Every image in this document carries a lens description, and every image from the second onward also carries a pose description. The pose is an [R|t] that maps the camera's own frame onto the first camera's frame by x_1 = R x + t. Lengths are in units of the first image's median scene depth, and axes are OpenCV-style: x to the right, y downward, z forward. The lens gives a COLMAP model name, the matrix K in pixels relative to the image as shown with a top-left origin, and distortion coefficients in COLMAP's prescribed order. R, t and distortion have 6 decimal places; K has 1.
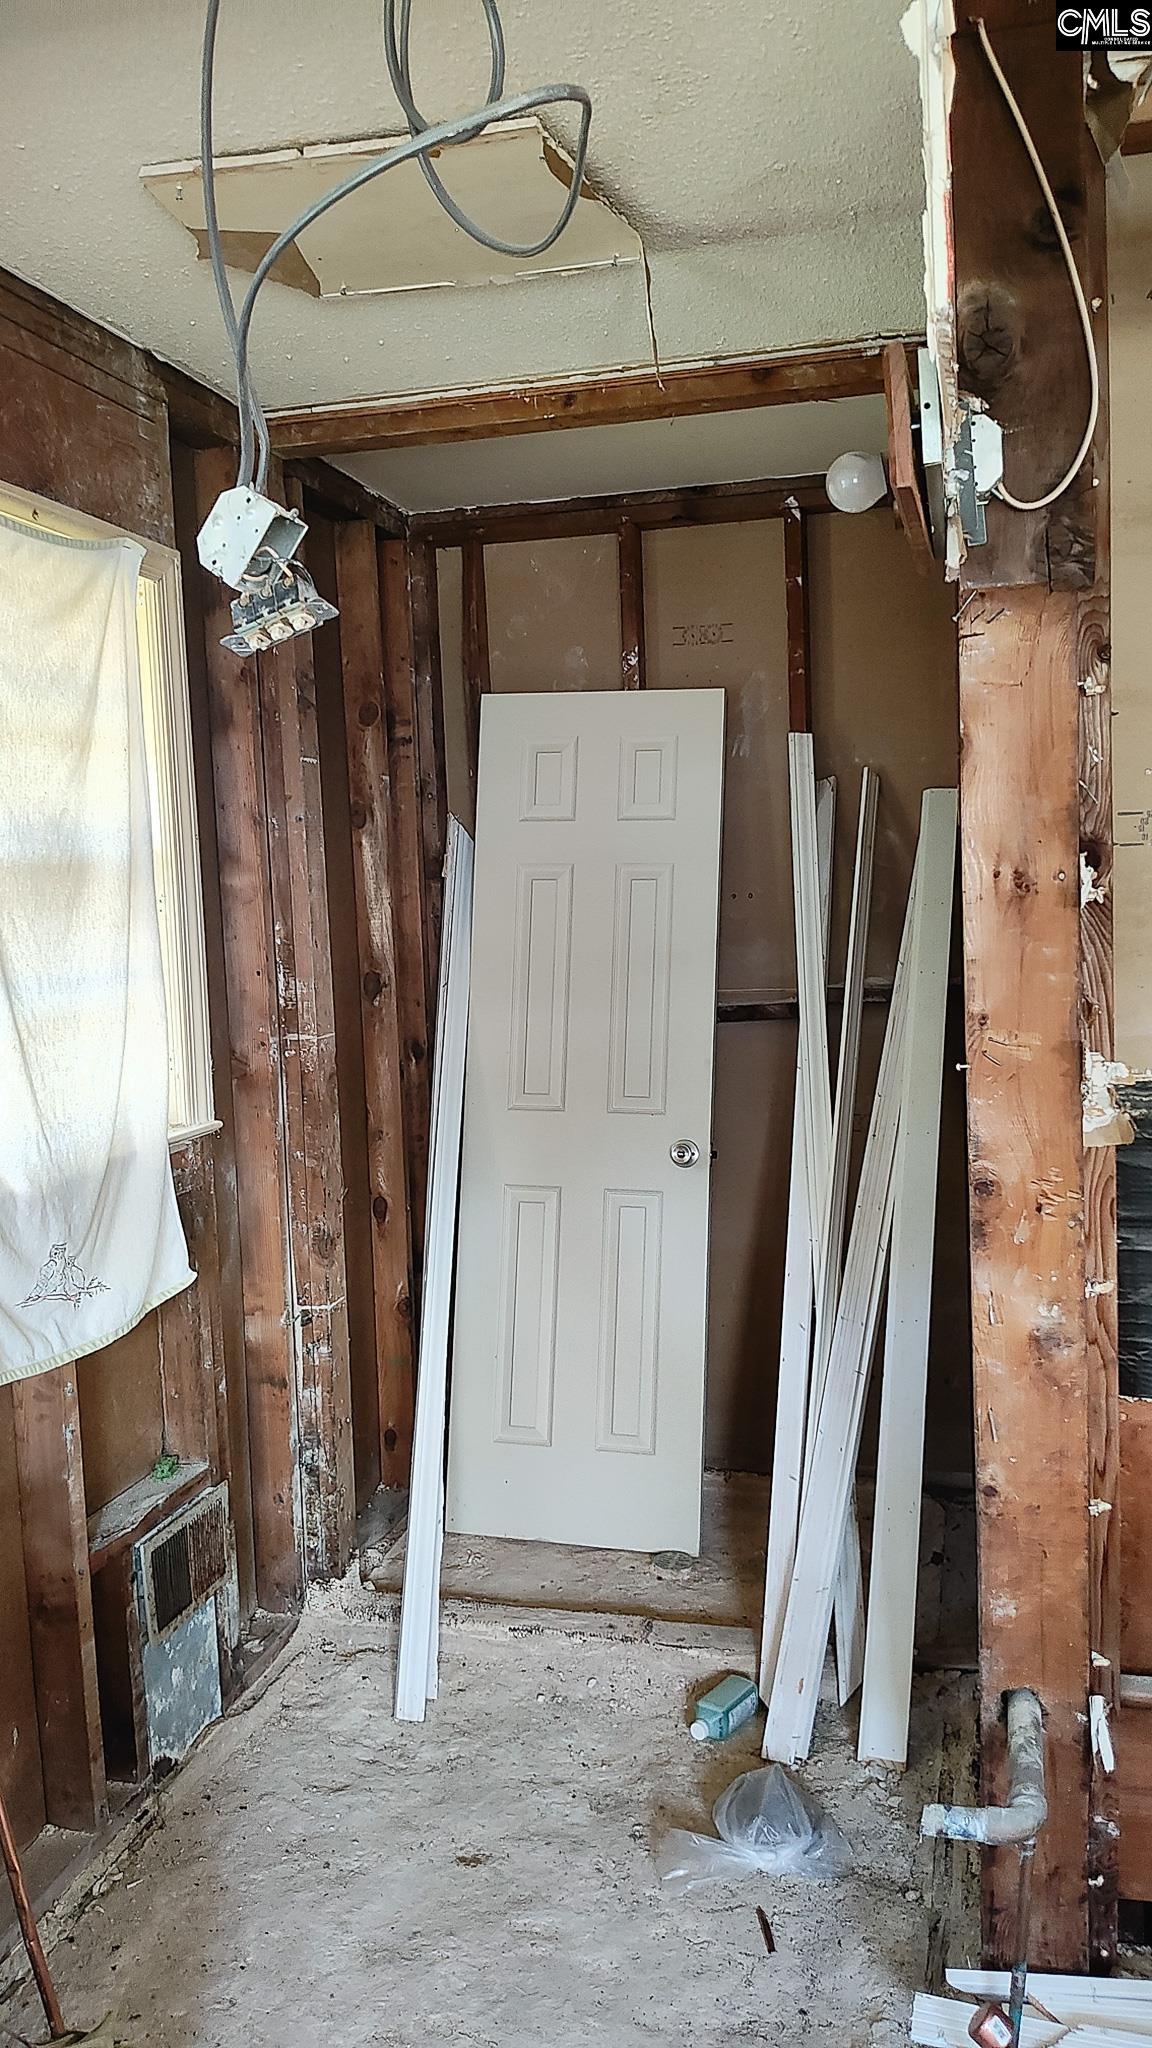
lens RADIAL K [[1564.5, 0, 599.9], [0, 1564.5, 1025.9], [0, 0, 1]] dist [0.122833, -0.295979]
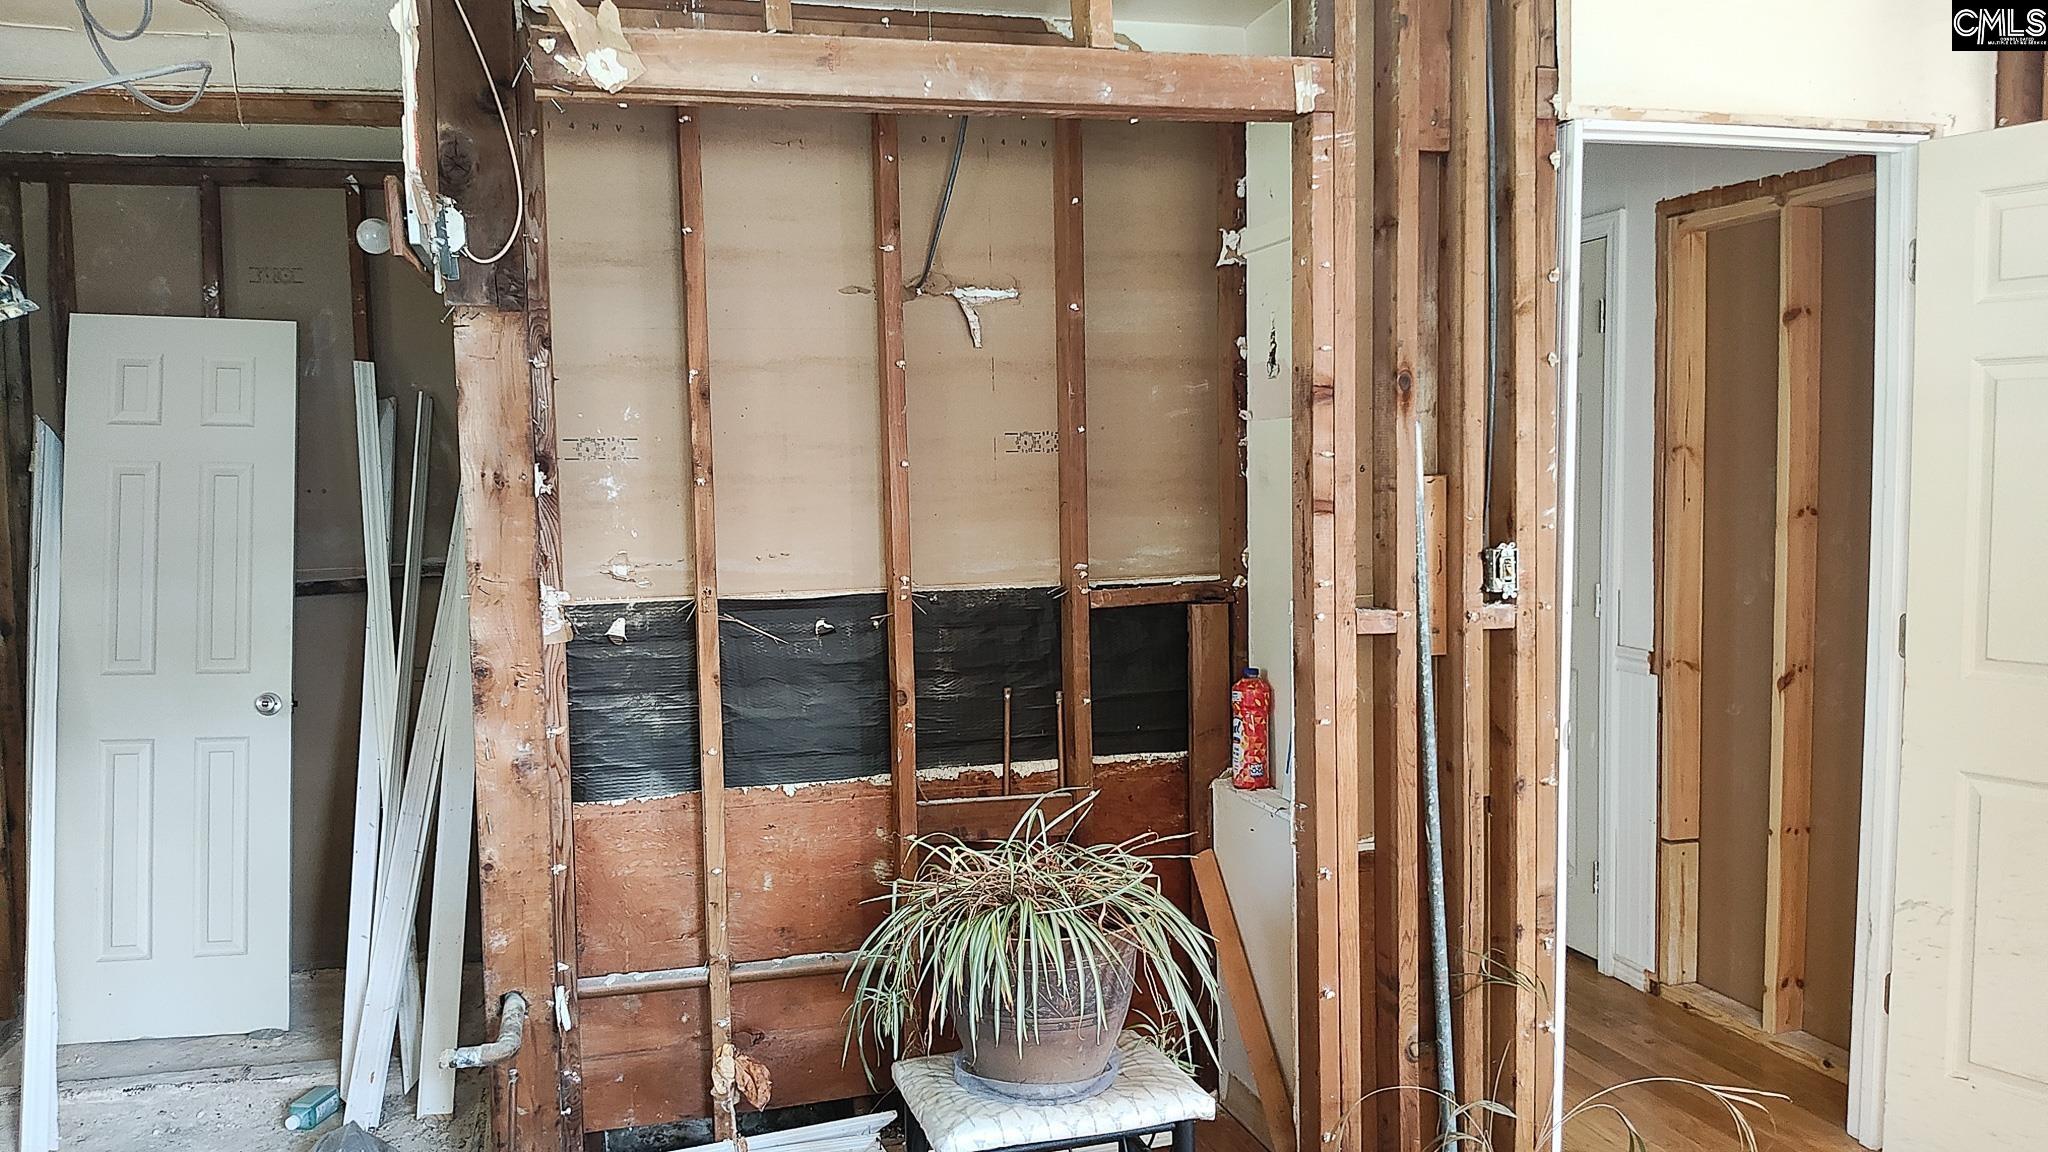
lens RADIAL K [[1564.5, 0, 1013.6], [0, 1564.5, 584.9], [0, 0, 1]] dist [0.122833, -0.295979]
pose [[0.878821, -0.016267, 0.476875, -0.039592], [0.030622, 0.999281, -0.022347, 0.064465], [-0.476169, 0.034242, 0.878687, -0.632913]]
